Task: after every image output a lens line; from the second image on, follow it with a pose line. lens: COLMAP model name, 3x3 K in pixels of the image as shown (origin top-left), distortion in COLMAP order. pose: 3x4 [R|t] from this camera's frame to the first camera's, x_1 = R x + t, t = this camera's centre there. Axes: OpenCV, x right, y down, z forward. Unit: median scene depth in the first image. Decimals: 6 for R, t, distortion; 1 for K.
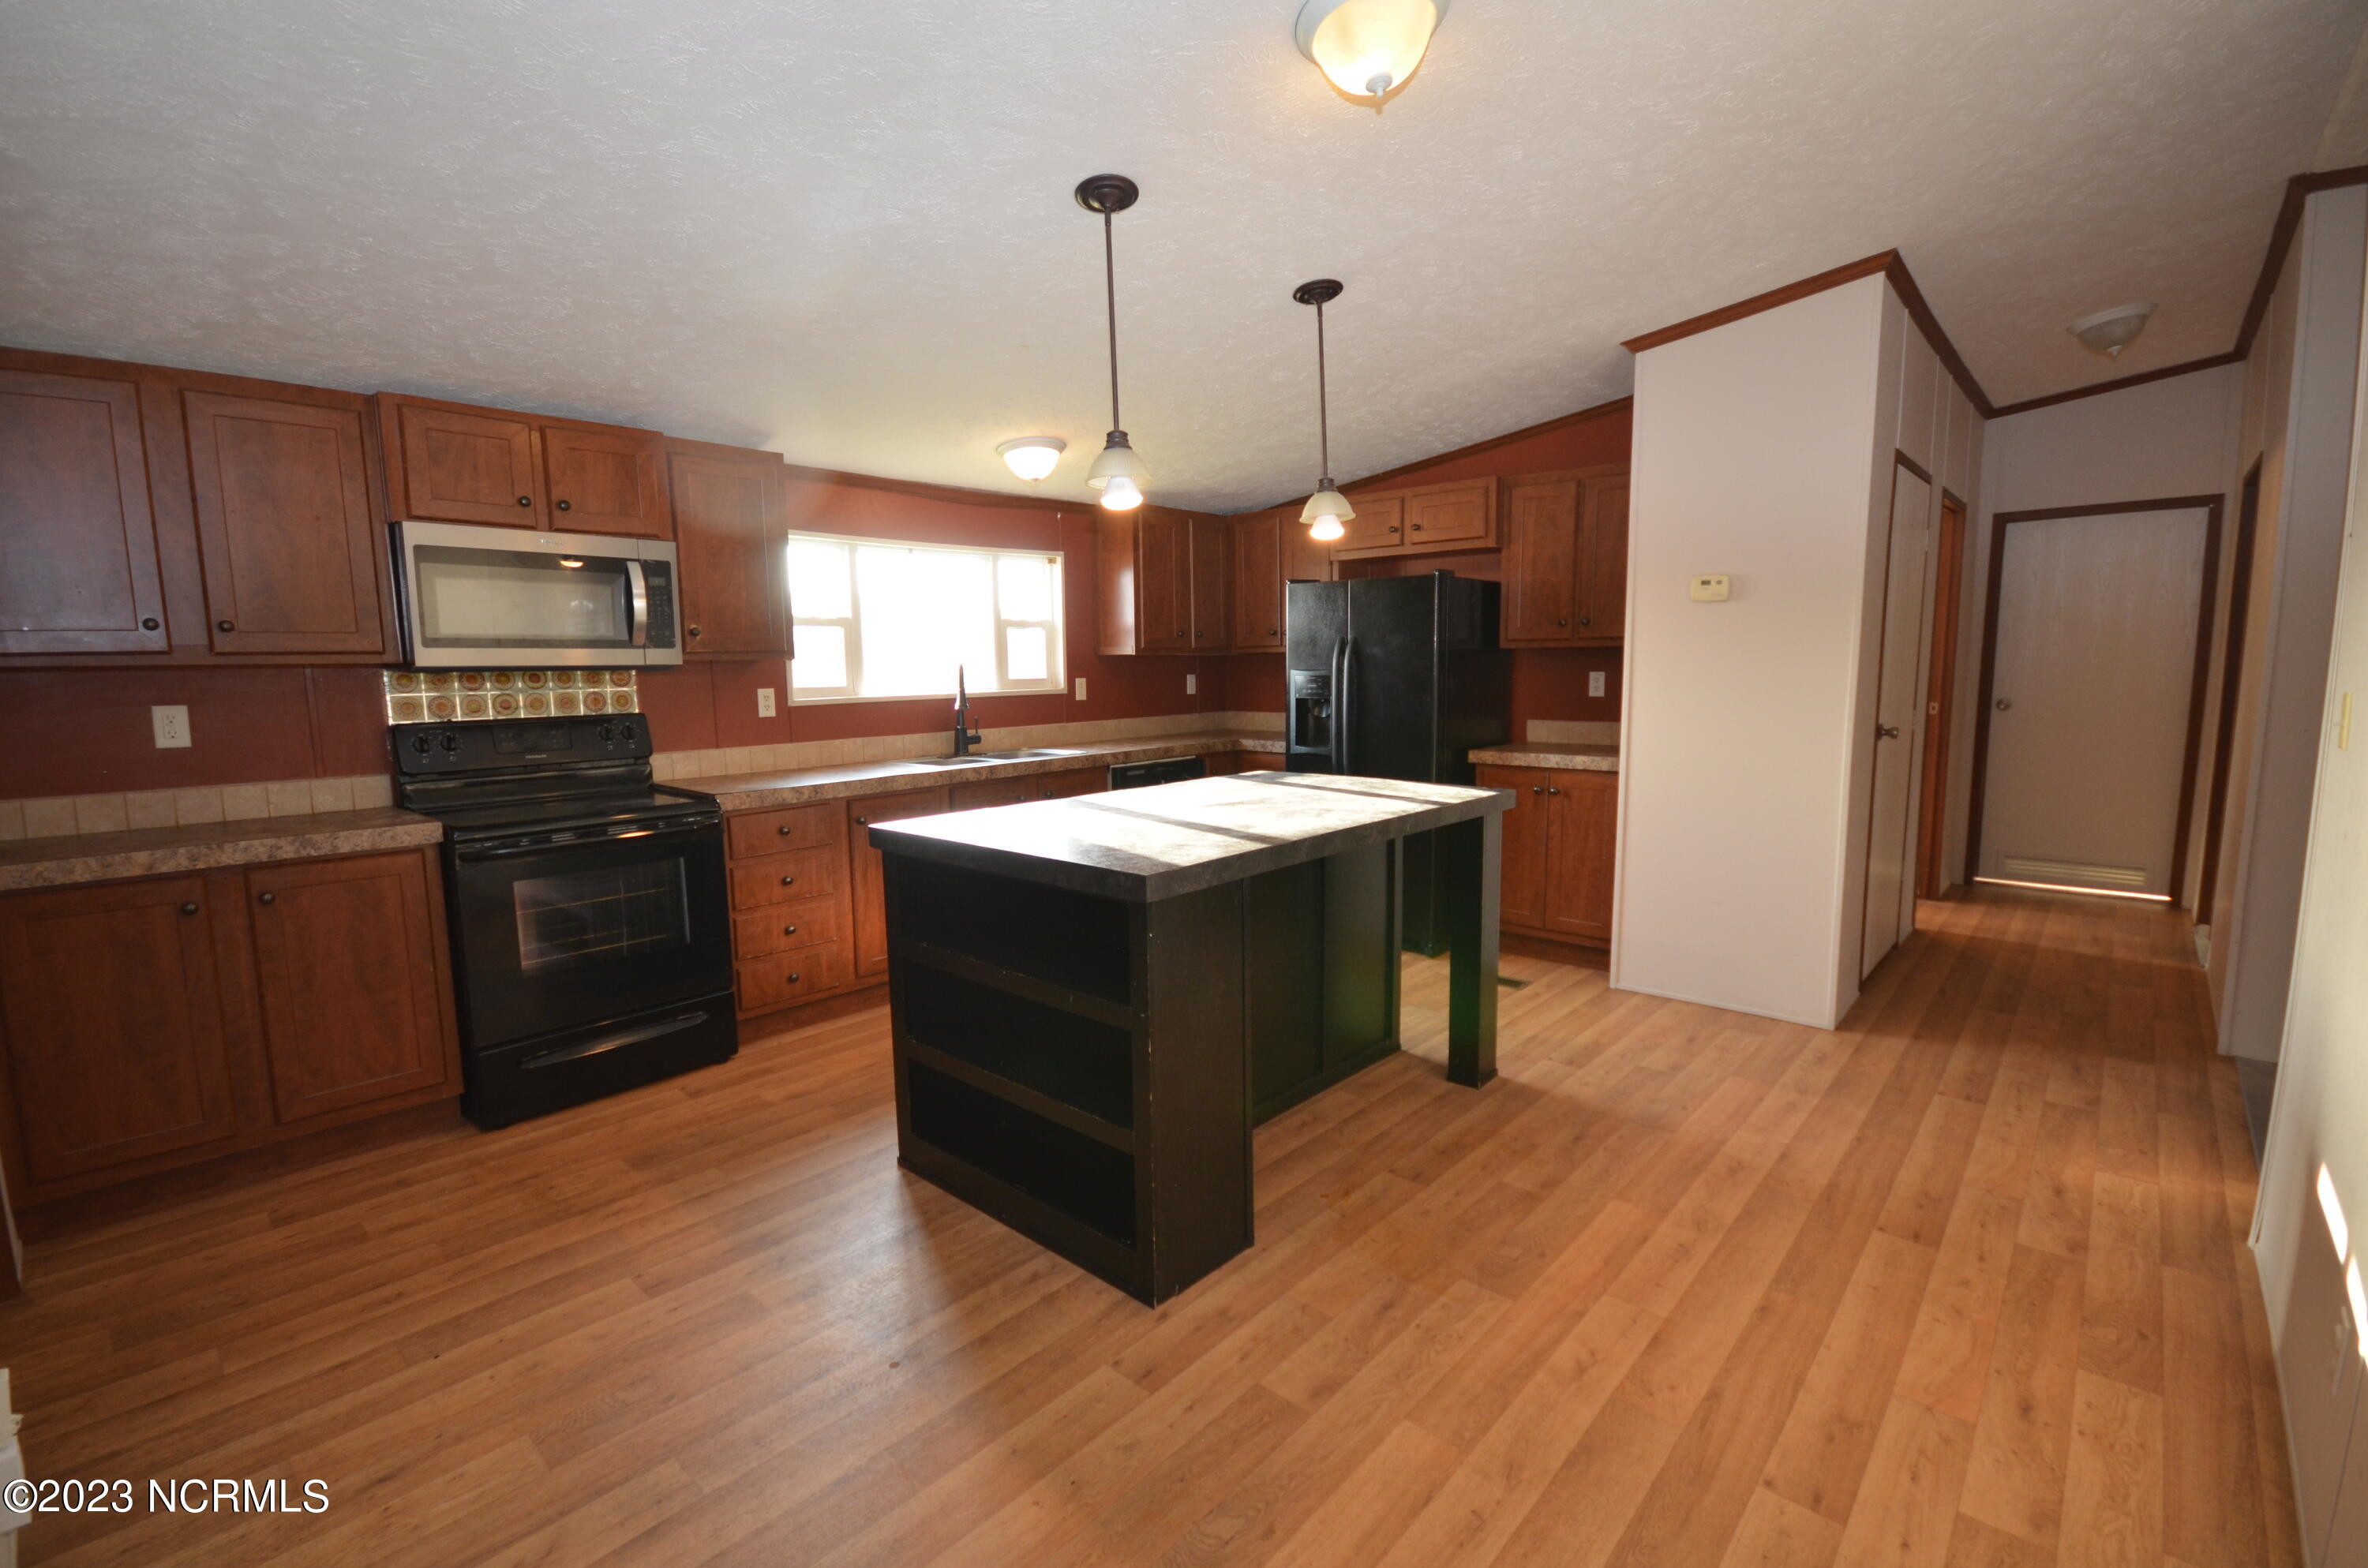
lens RADIAL K [[1032.2, 0, 1187.3], [0, 1032.2, 791.6], [0, 0, 1]] dist [-0.001454, -0.005378]
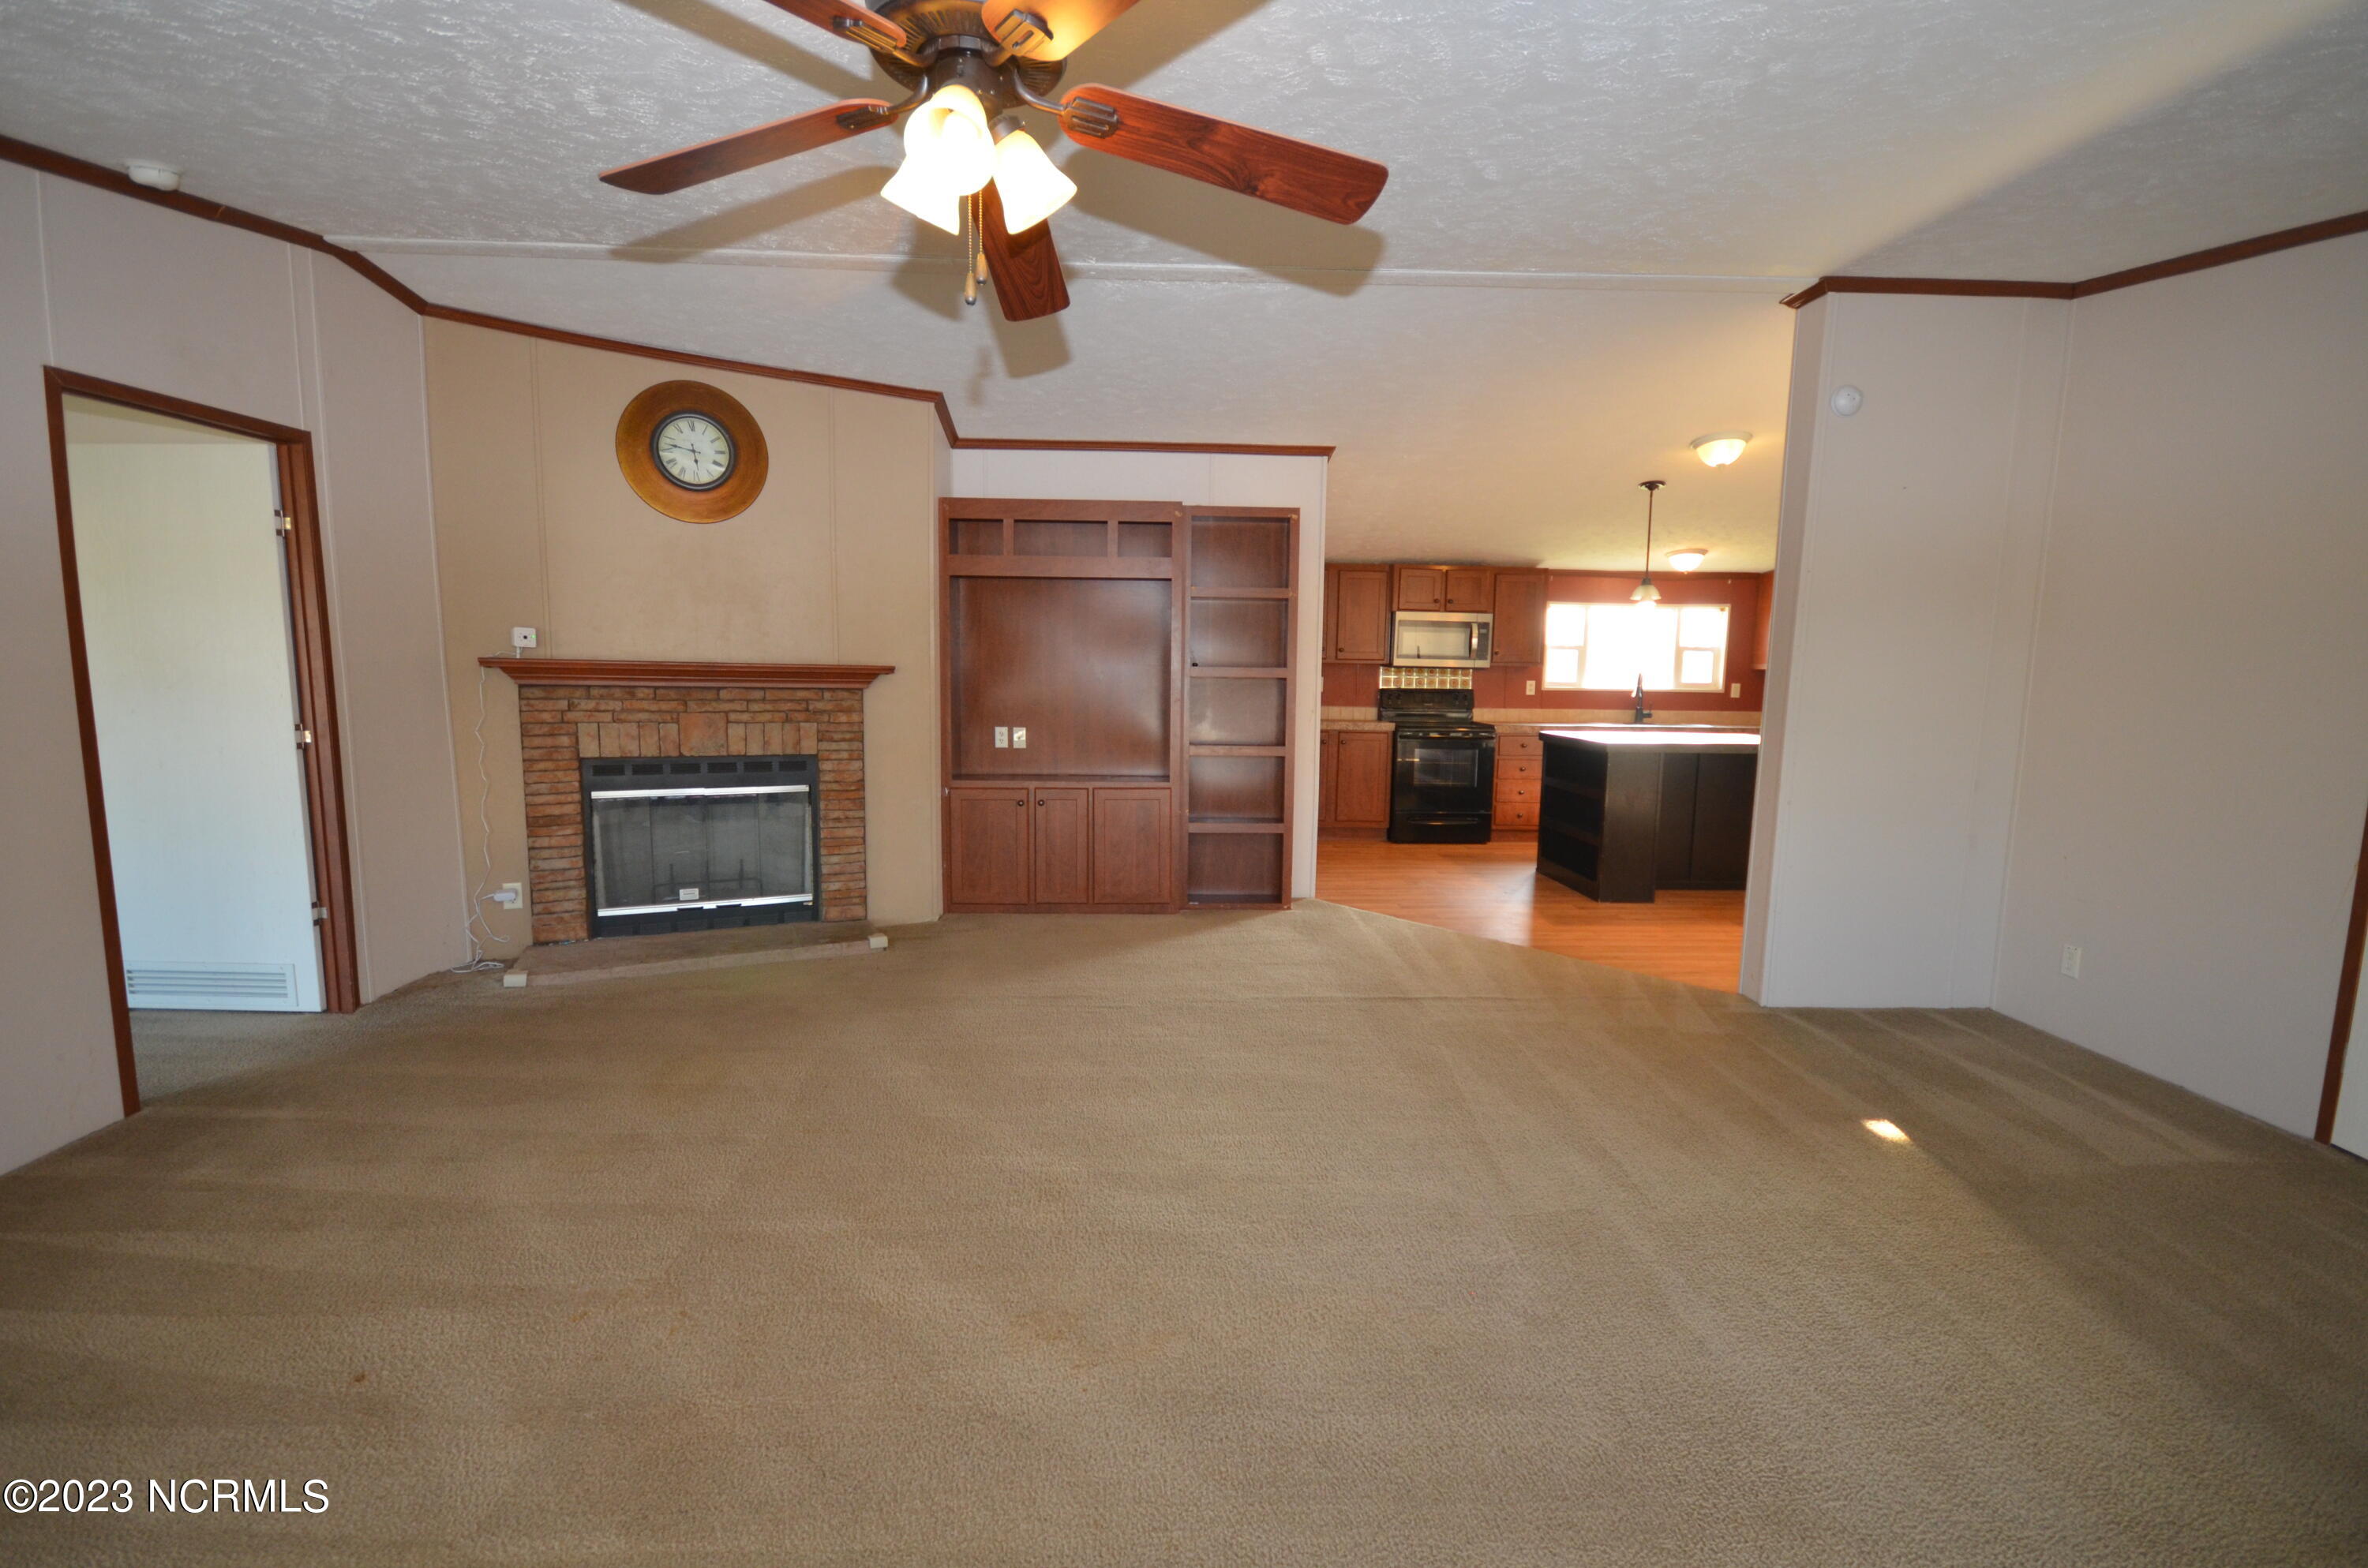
lens RADIAL K [[1032.2, 0, 1181.1], [0, 1032.2, 796.9], [0, 0, 1]] dist [-0.001454, -0.005378]
pose [[0.697774, 0.110578, -0.707732, 0.692385], [-0.114549, 0.992523, 0.042138, 0.144870], [0.707100, 0.051668, 0.705223, -1.091830]]
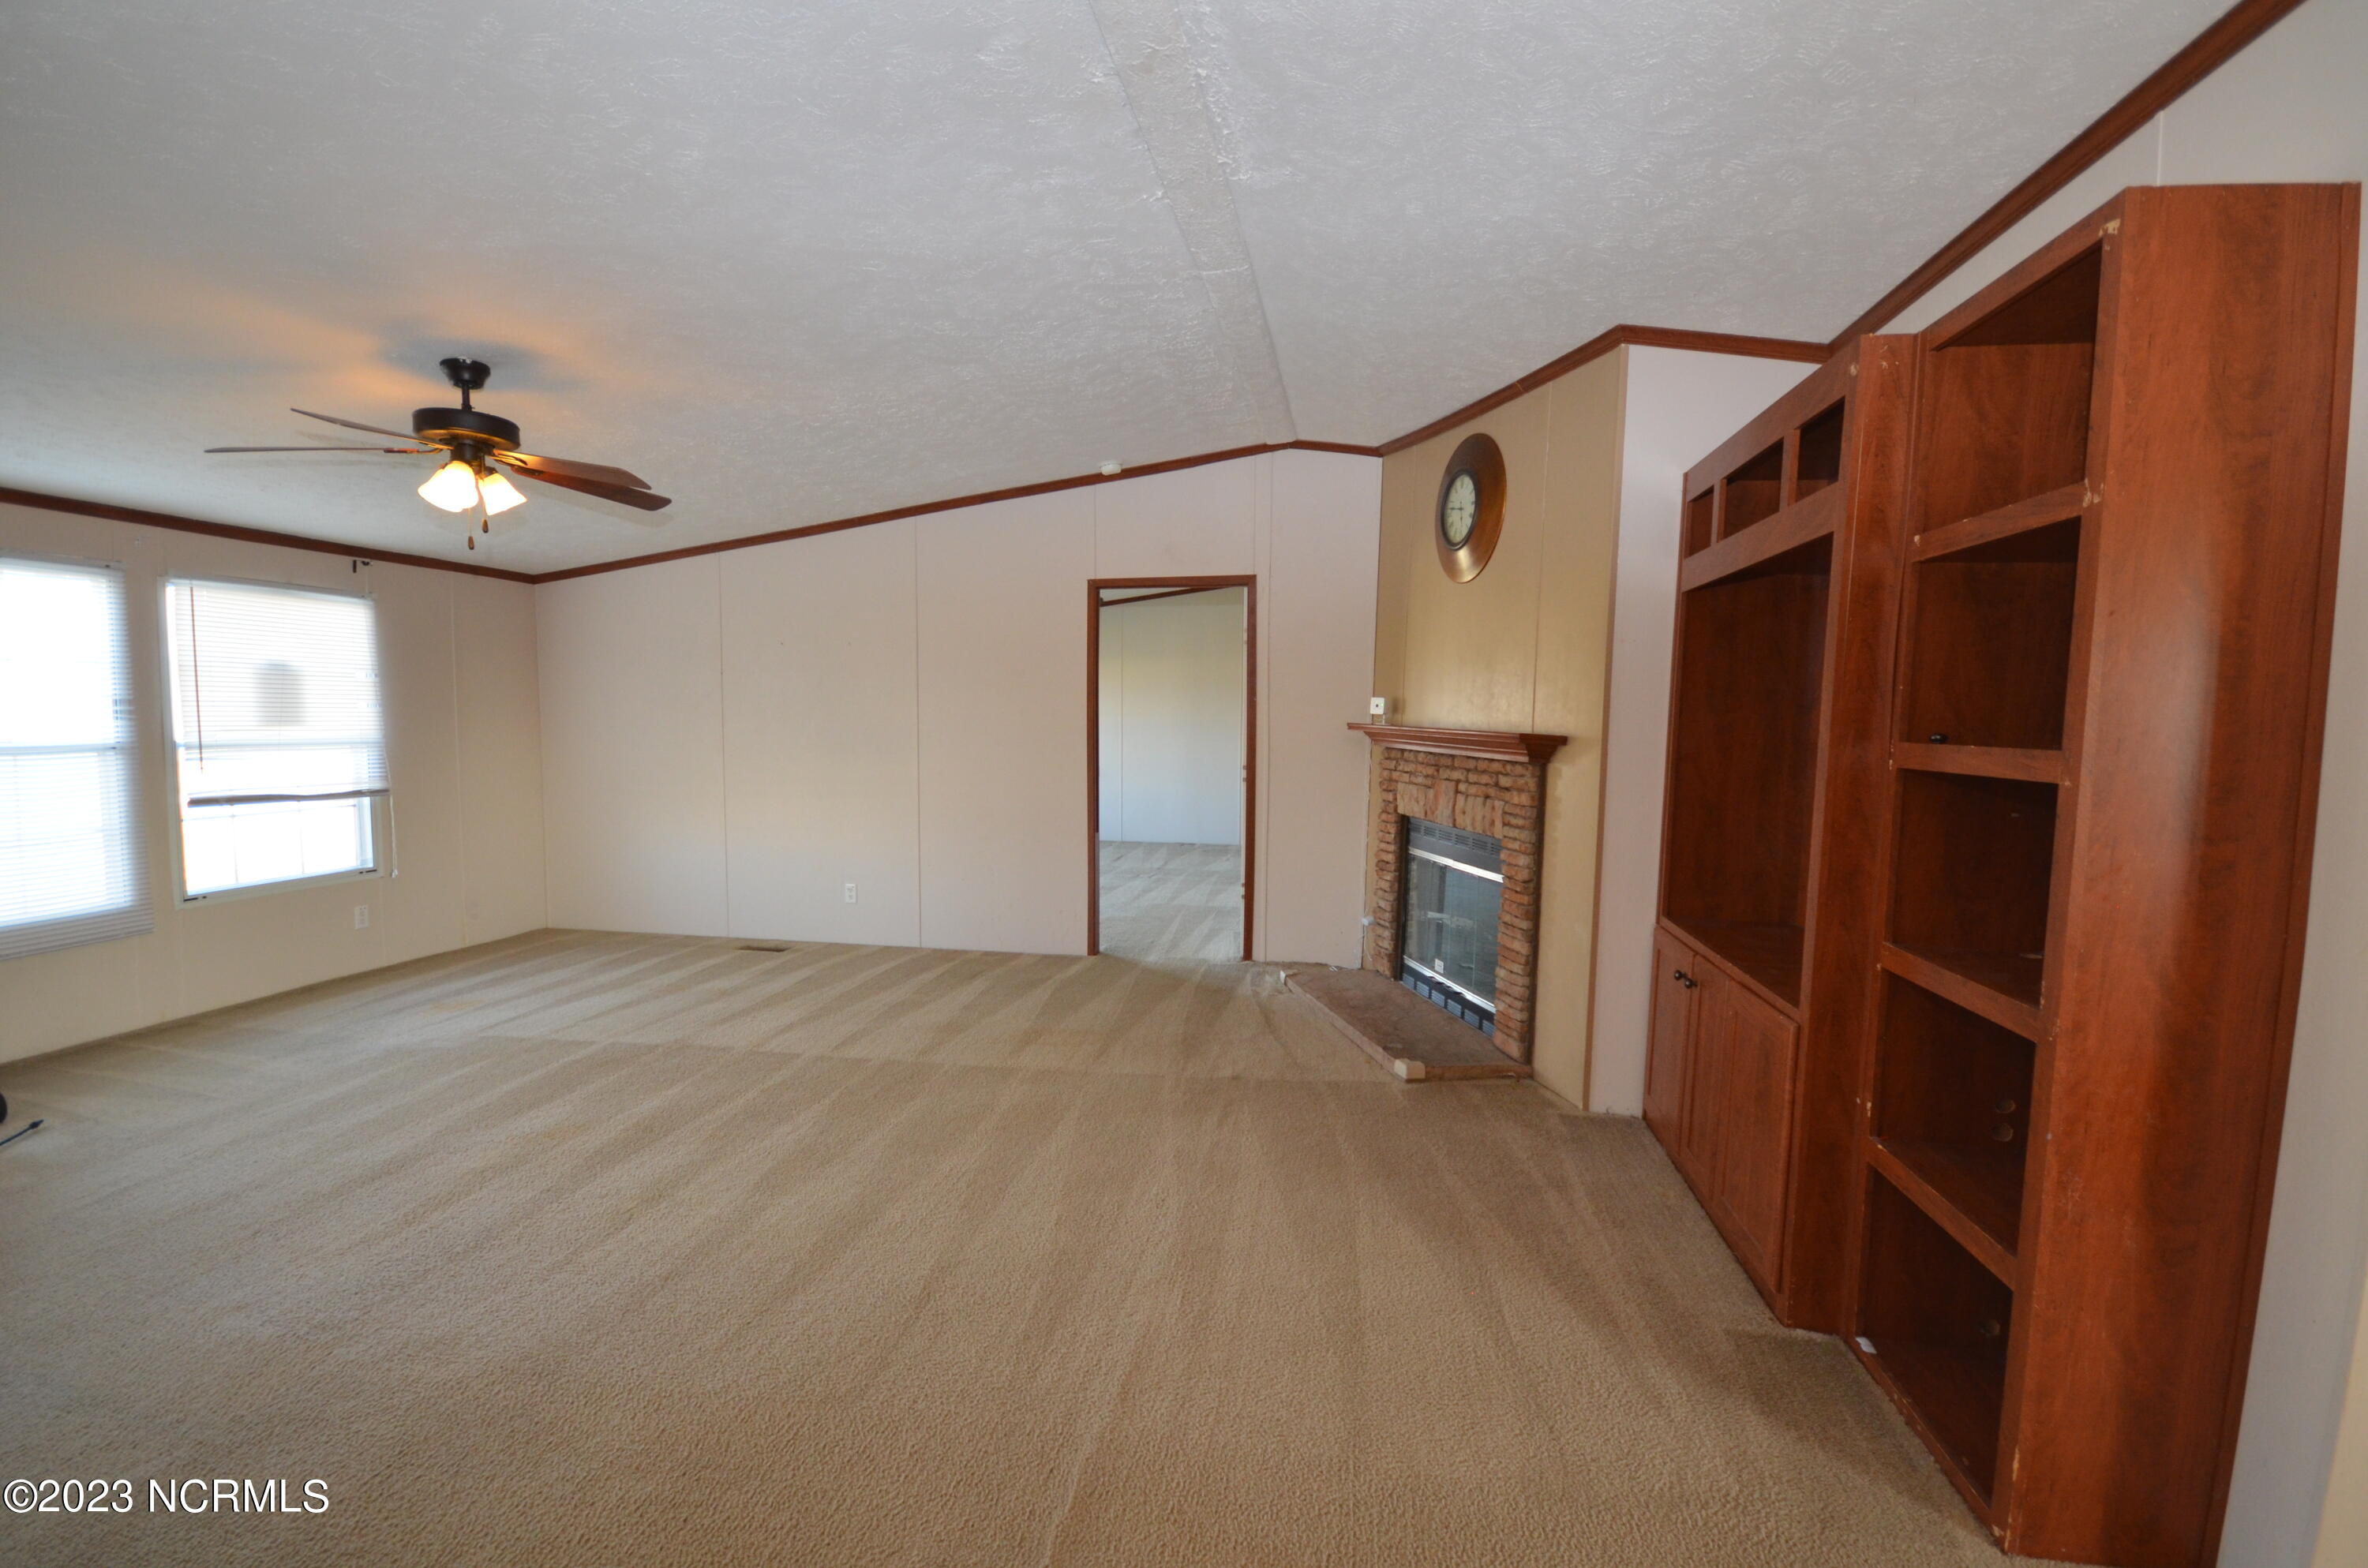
lens RADIAL K [[1032.2, 0, 1180.5], [0, 1032.2, 798.6], [0, 0, 1]] dist [-0.001454, -0.005378]
pose [[-0.848724, 0.044239, -0.526982, 0.255158], [-0.072848, 0.977215, 0.199361, -0.045114], [0.523794, 0.207592, -0.826163, 0.298064]]
